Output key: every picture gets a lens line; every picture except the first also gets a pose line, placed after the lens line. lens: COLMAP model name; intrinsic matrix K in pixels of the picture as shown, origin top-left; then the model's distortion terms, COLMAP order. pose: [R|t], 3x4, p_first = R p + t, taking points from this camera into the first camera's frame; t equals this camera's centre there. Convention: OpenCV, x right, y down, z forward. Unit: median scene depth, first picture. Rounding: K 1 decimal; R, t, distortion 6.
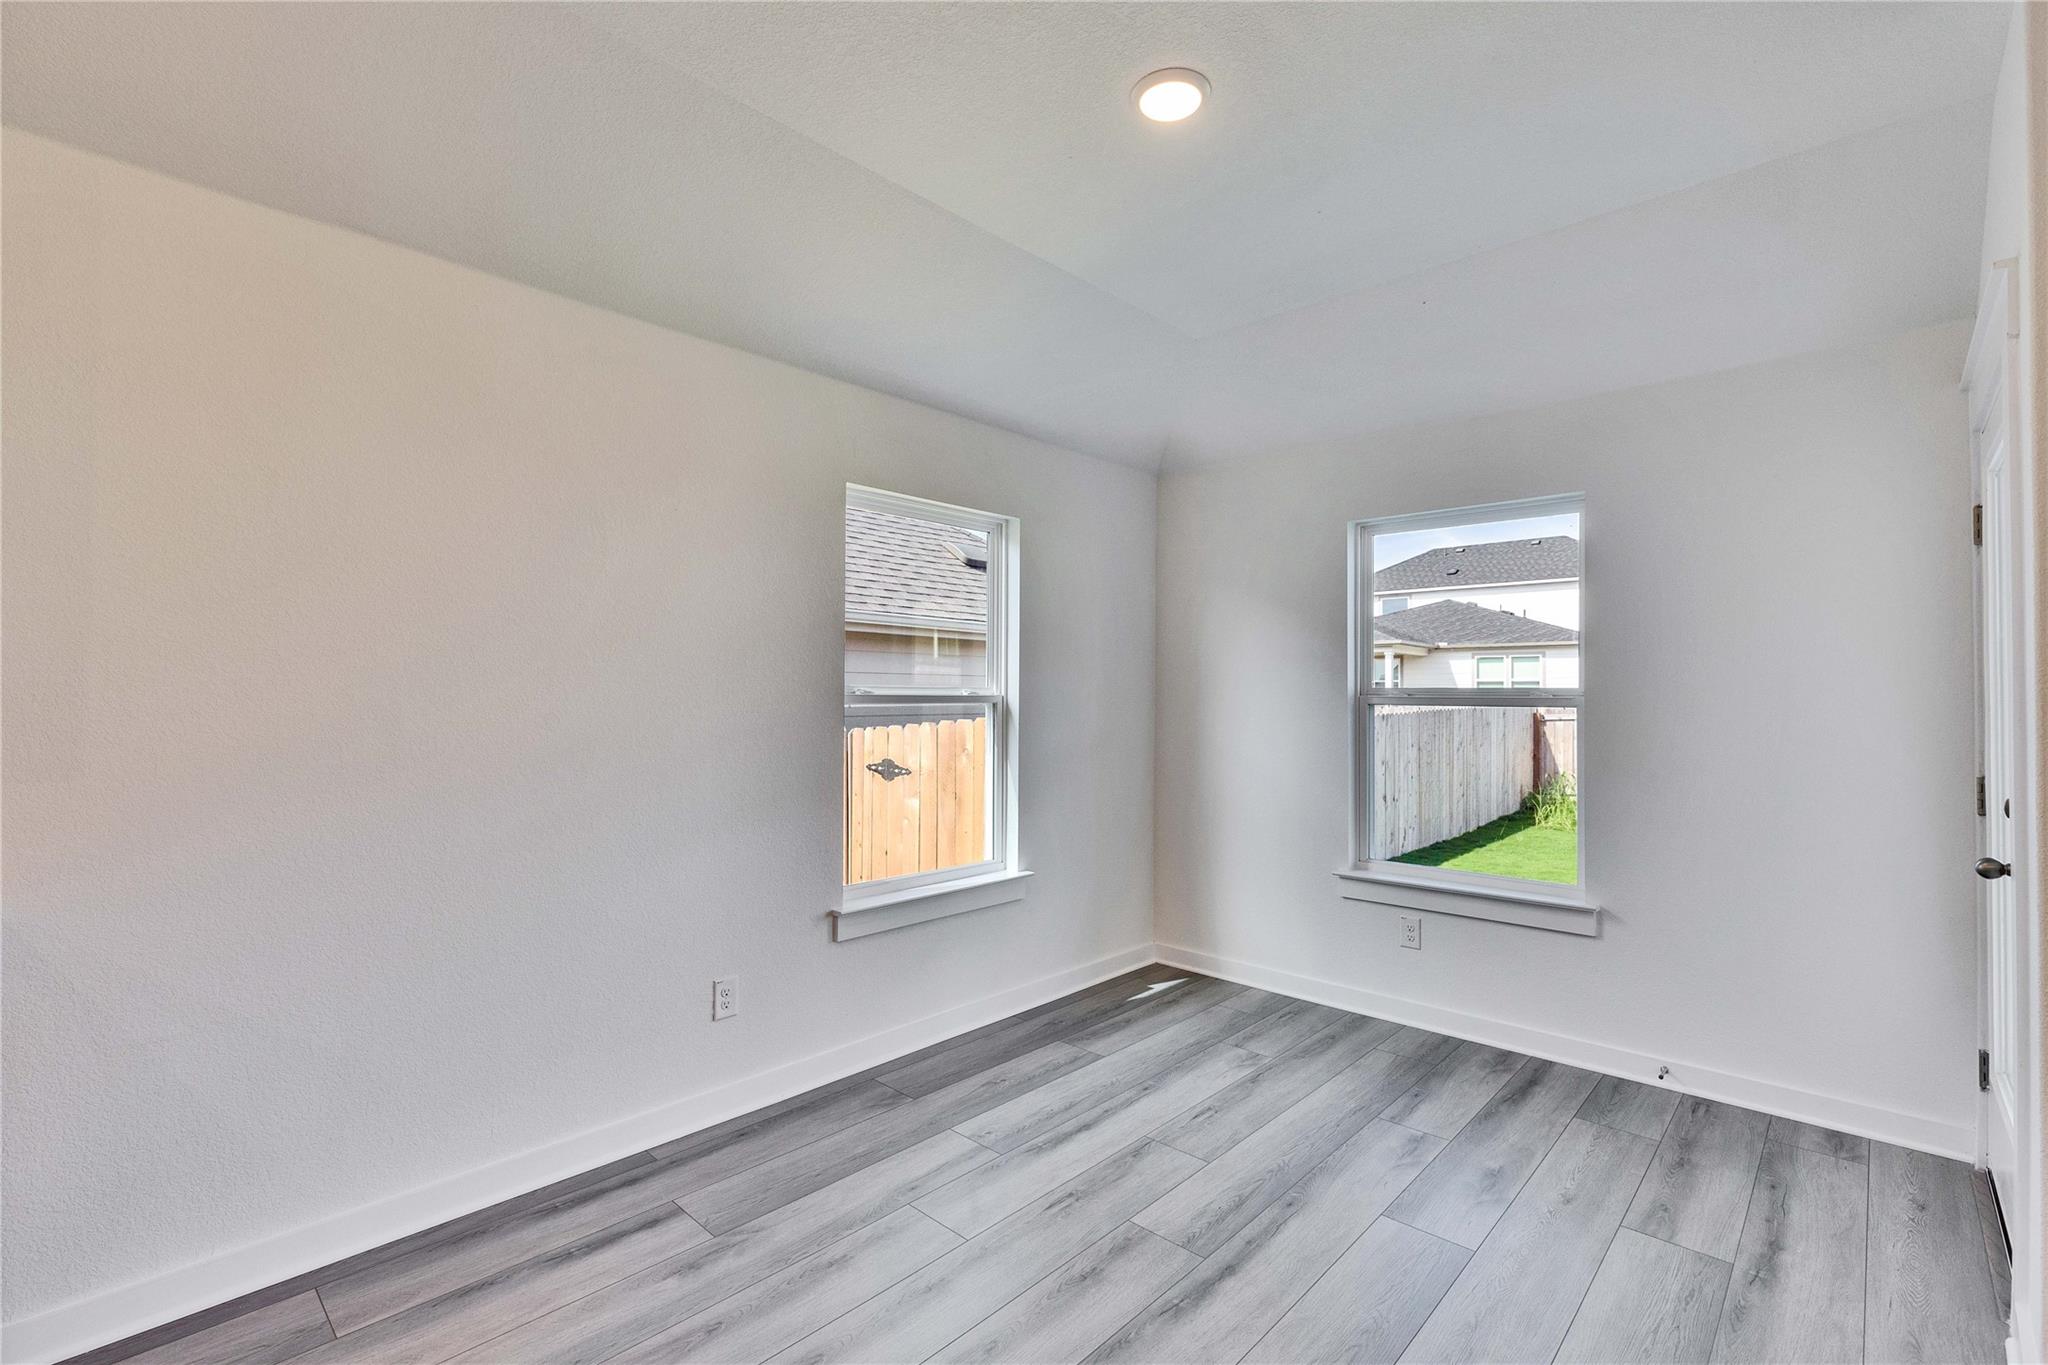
lens RADIAL K [[906.6, 0, 1030.3], [0, 906.6, 676.3], [0, 0, 1]] dist [0.002417, -0.000855]
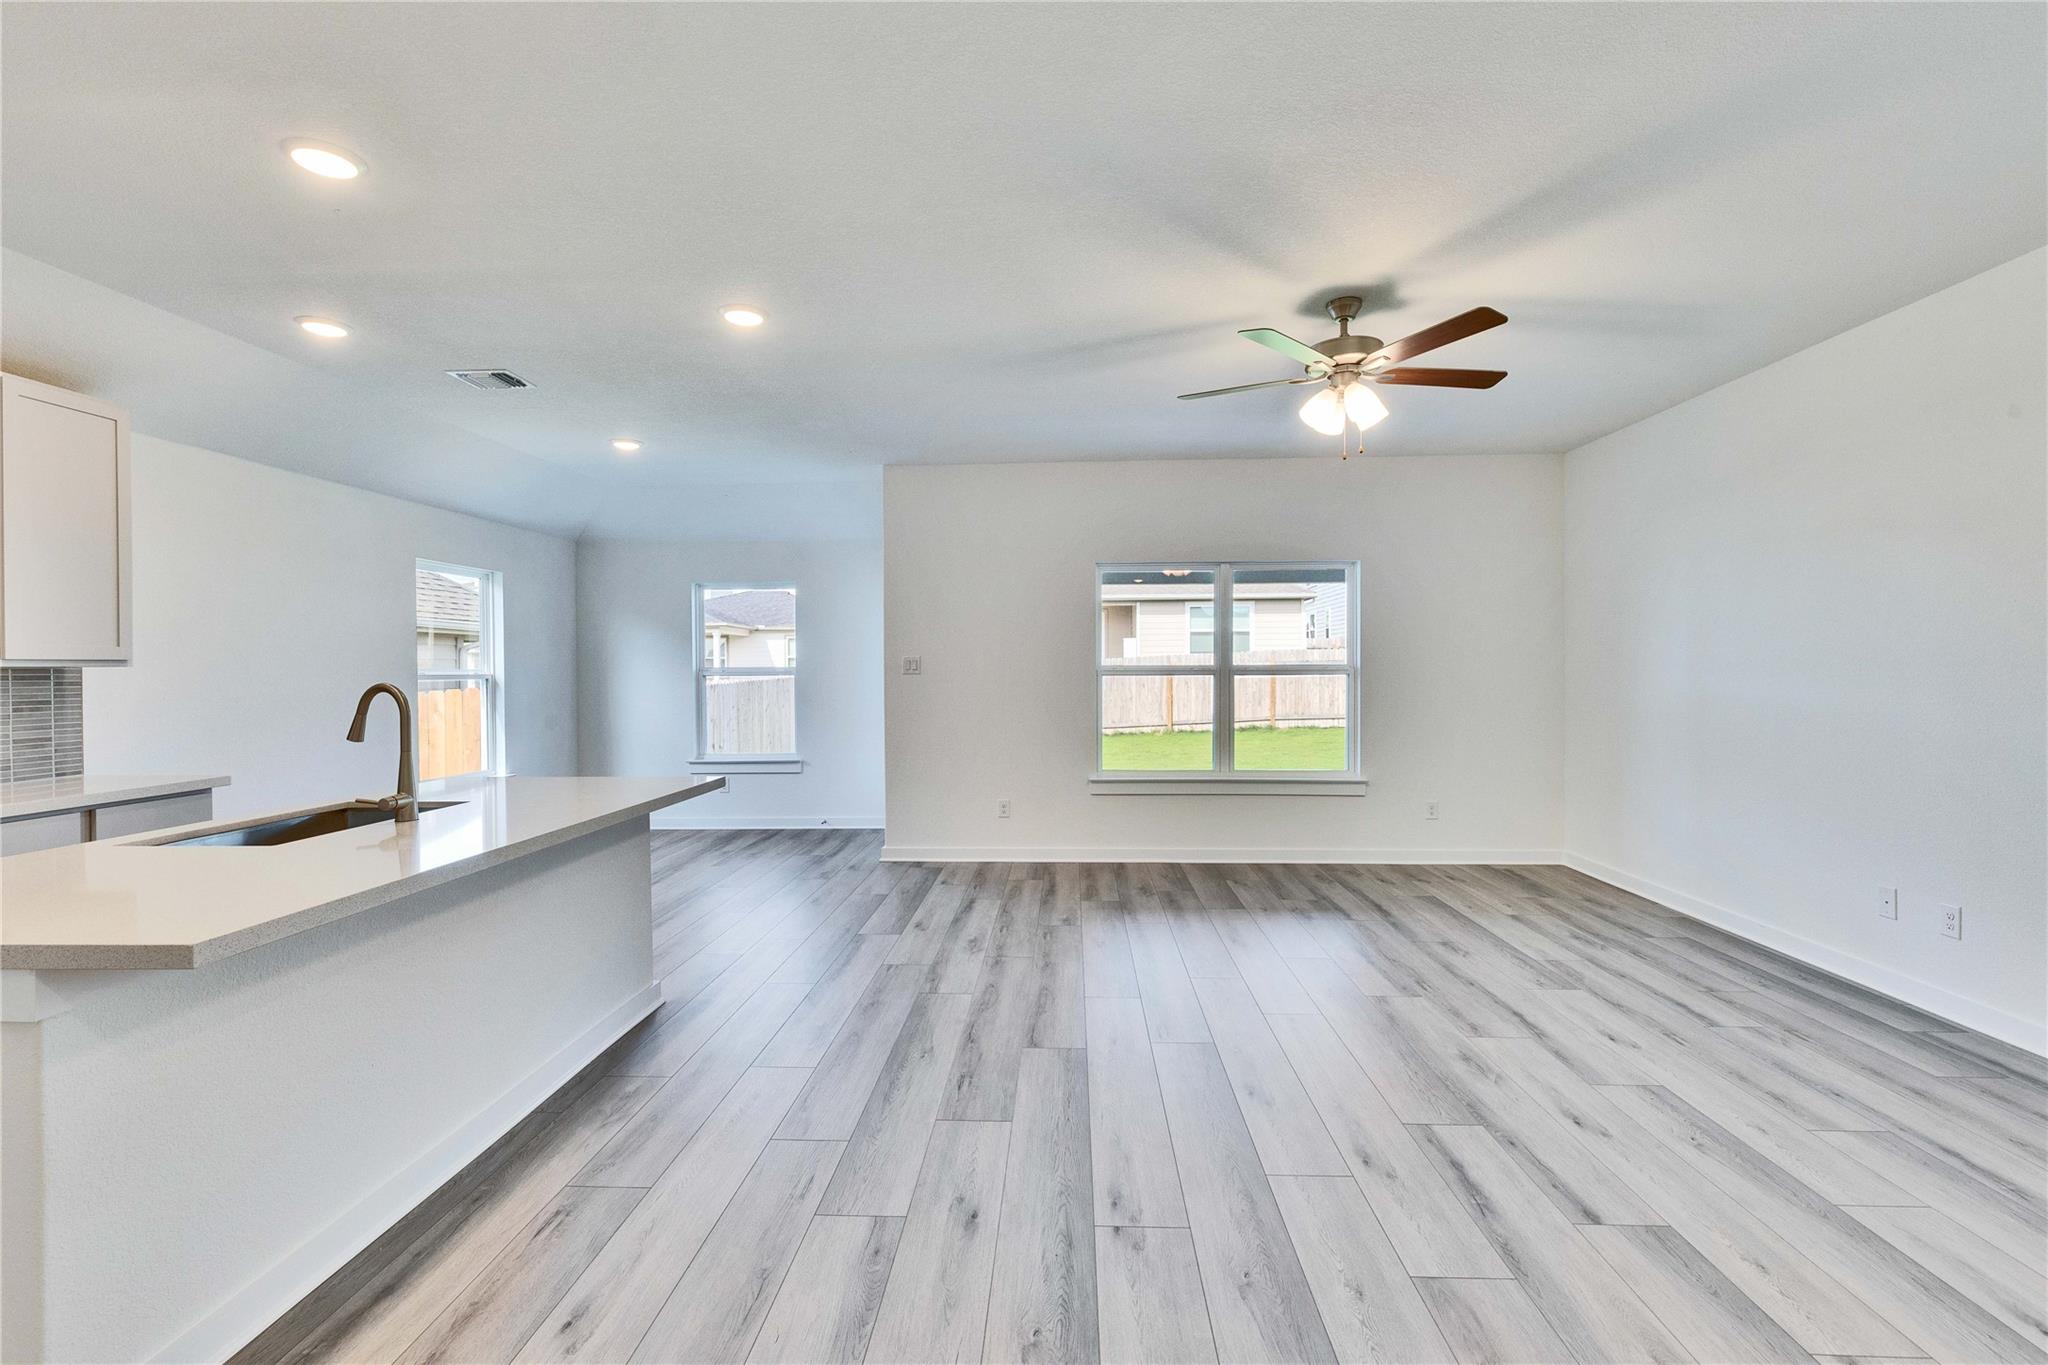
lens RADIAL K [[906.6, 0, 1030.3], [0, 906.6, 676.3], [0, 0, 1]] dist [0.002417, -0.000855]
pose [[0.759638, -0.017597, 0.650108, -0.374564], [-0.000470, 0.999619, 0.027607, -0.023519], [-0.650346, -0.021276, 0.759341, -0.974081]]
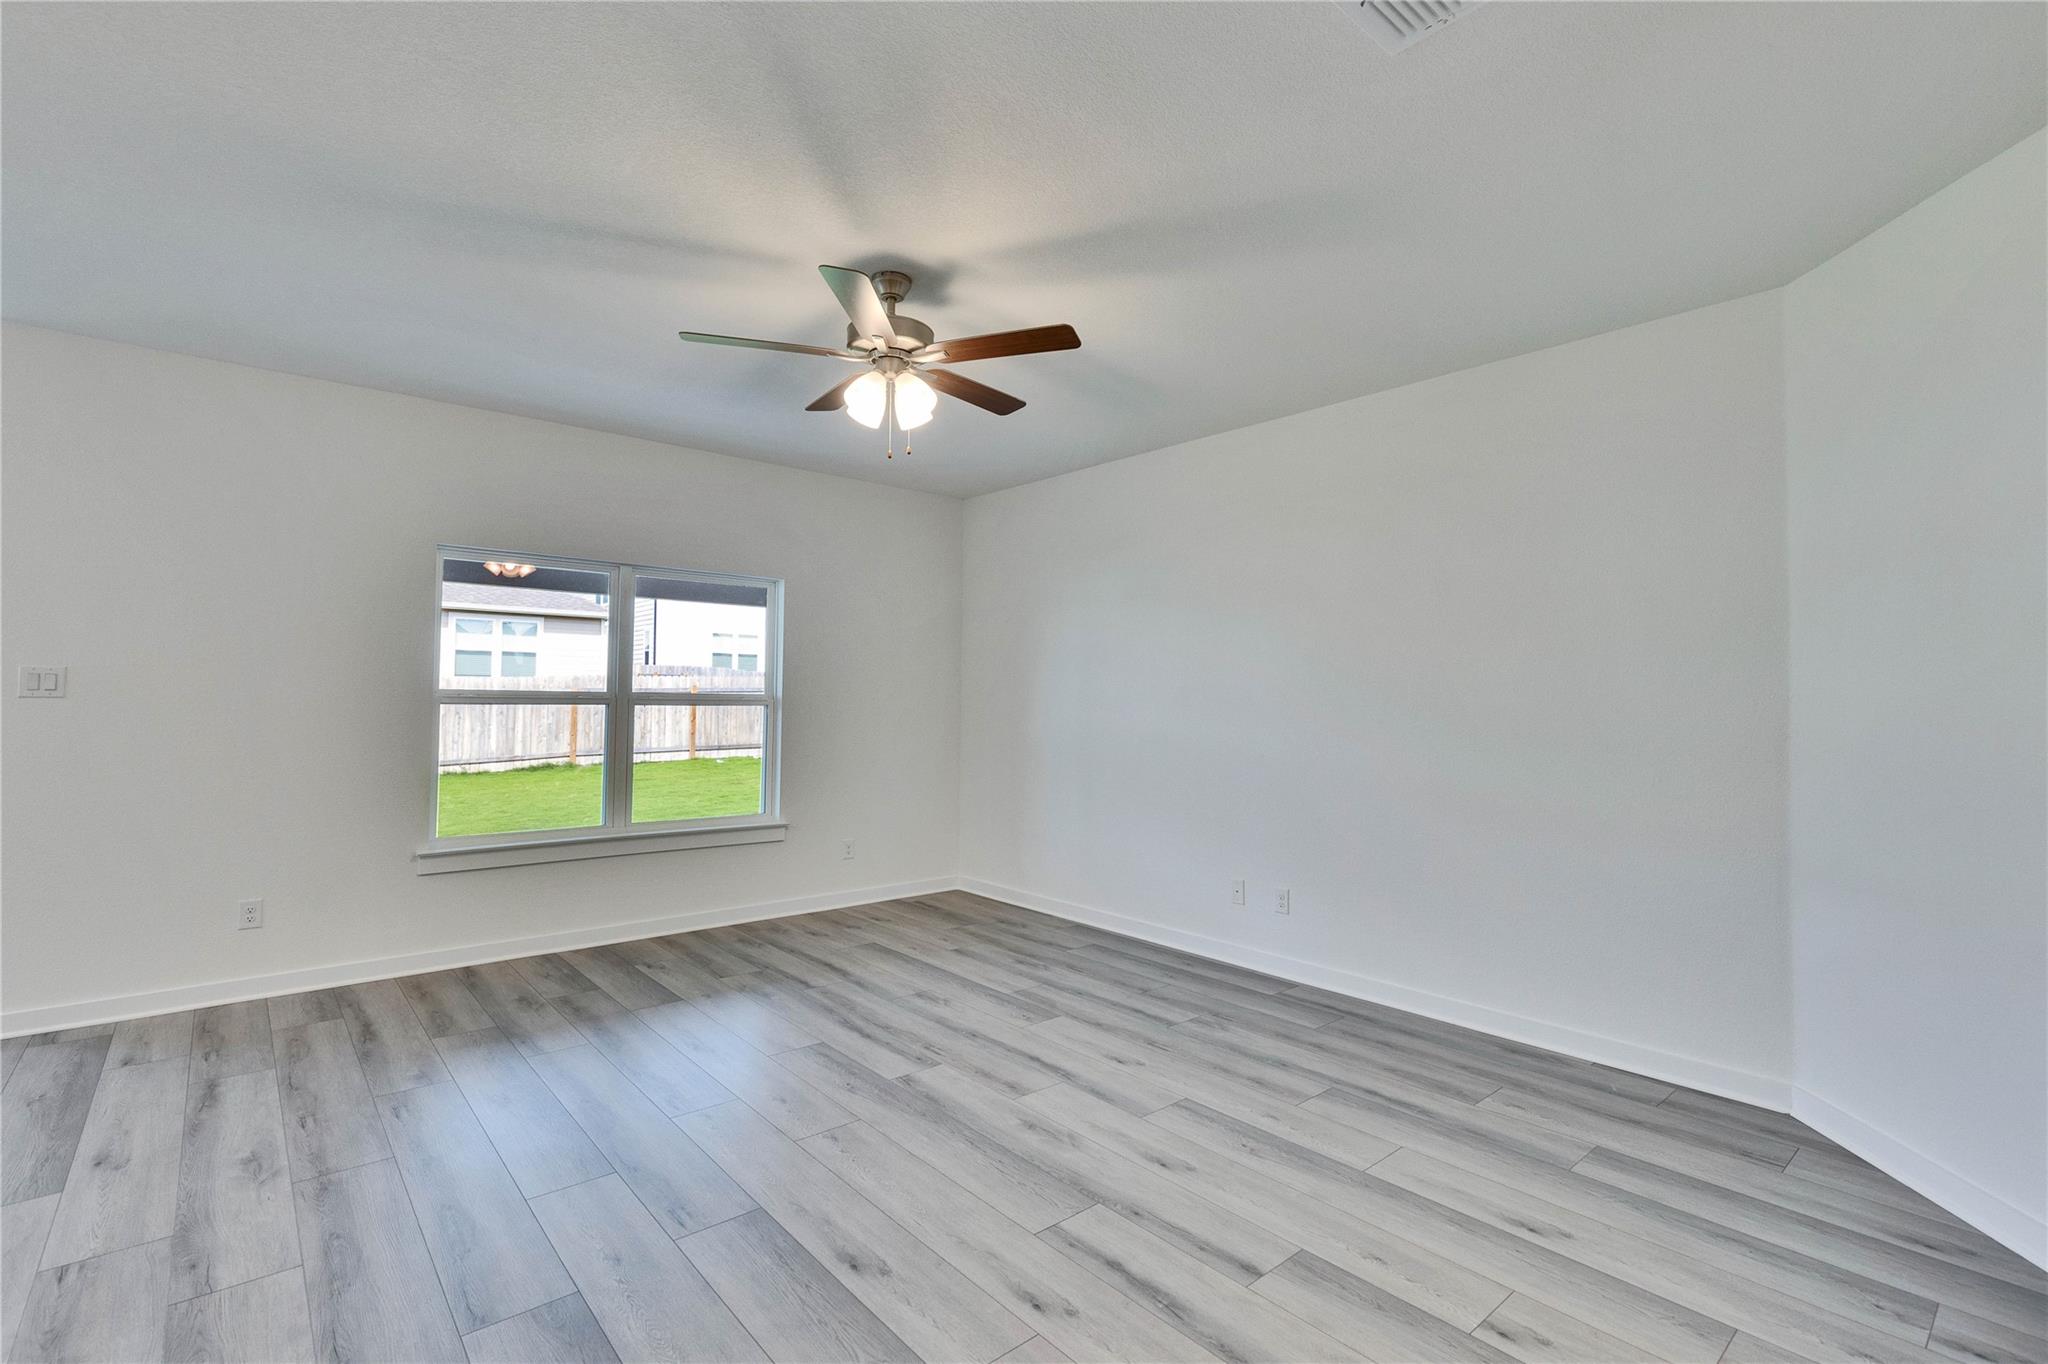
lens RADIAL K [[929.0, 0, 1052.9], [0, 929.0, 676.1], [0, 0, 1]] dist [0.003879, -0.000130]
pose [[0.090638, 0.018948, 0.995704, -0.324854], [-0.028233, 0.999466, -0.016450, -0.017777], [-0.995484, -0.026621, 0.091125, -0.700934]]
